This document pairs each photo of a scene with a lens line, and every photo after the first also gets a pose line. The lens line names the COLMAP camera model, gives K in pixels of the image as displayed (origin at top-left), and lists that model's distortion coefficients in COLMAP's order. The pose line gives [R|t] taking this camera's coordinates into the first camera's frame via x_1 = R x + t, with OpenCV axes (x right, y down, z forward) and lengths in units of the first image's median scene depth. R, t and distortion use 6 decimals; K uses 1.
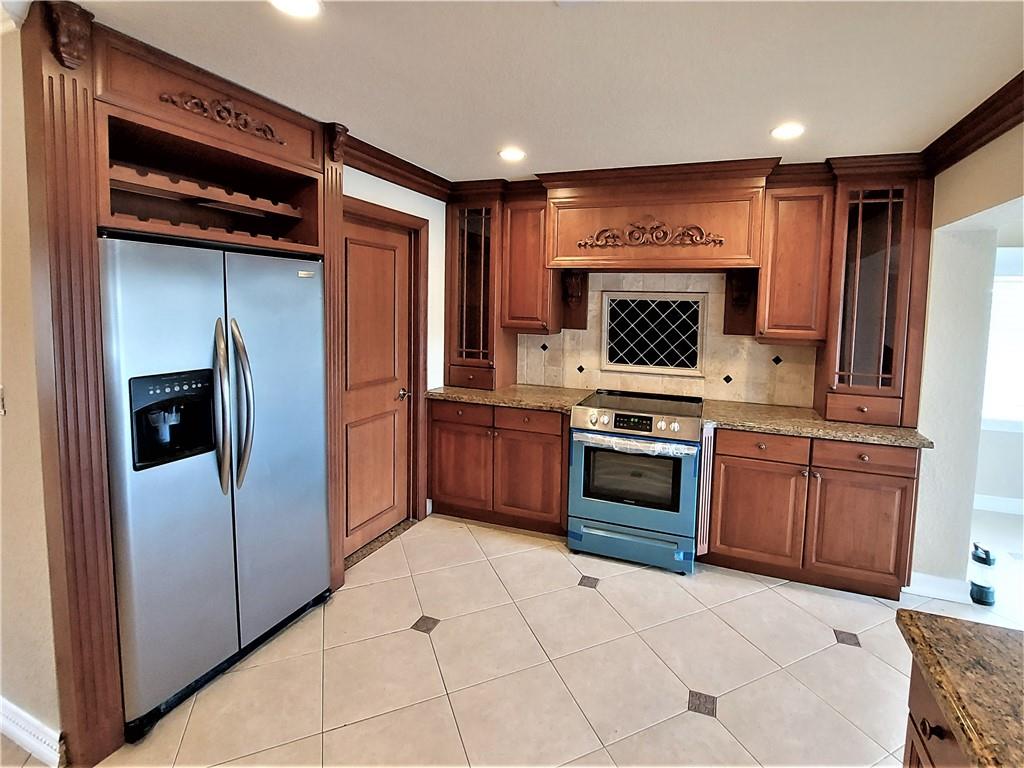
lens RADIAL K [[503.4, 0, 536.1], [0, 503.4, 341.1], [0, 0, 1]] dist [-0.014663, -0.001457]
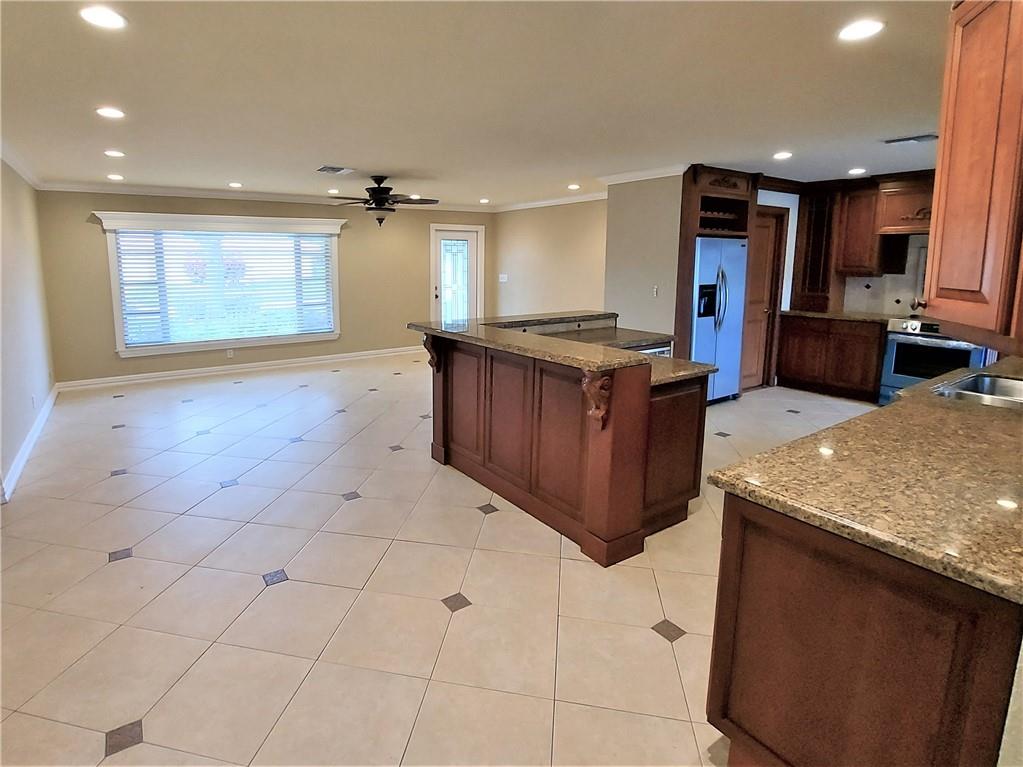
lens RADIAL K [[502.9, 0, 486.2], [0, 502.9, 332.5], [0, 0, 1]] dist [-0.014663, -0.001457]
pose [[0.821919, 0.061058, -0.566323, -0.083883], [-0.024431, 0.997102, 0.072045, 0.084954], [0.569081, -0.045379, 0.821028, -1.049632]]
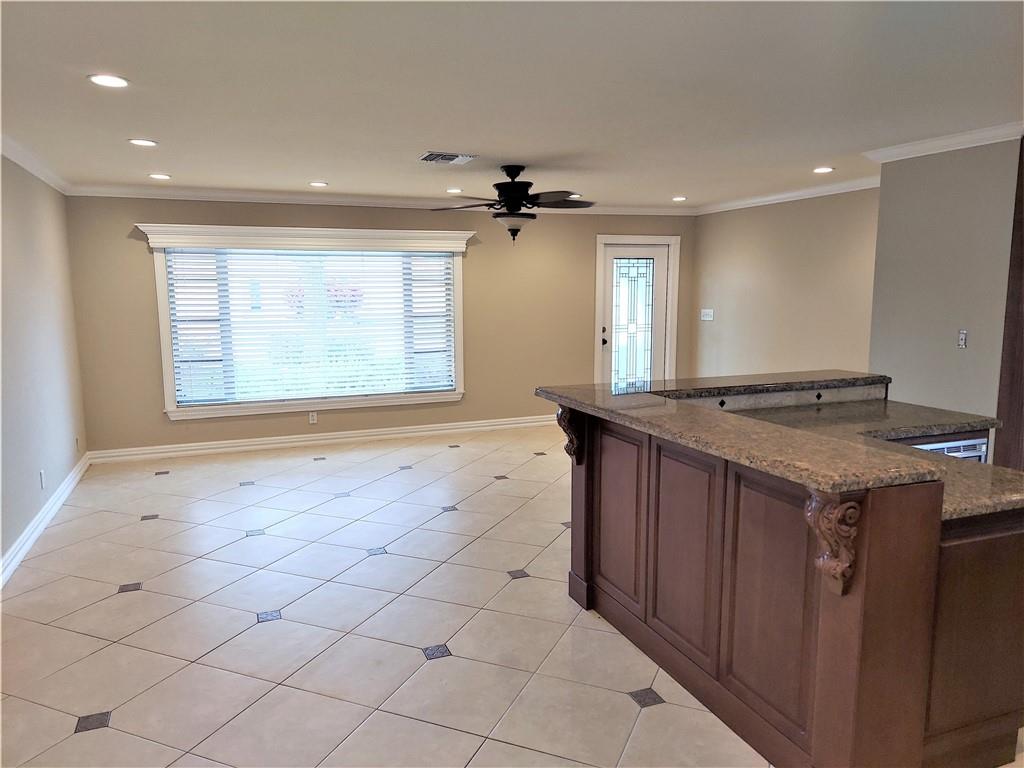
lens RADIAL K [[712.9, 0, 536.6], [0, 712.9, 383.8], [0, 0, 1]] dist [0.063108, -0.035922]
pose [[0.683376, 0.075177, -0.726185, -0.103429], [-0.034596, 0.996901, 0.070645, 0.071540], [0.729246, -0.023154, 0.683860, -0.953646]]
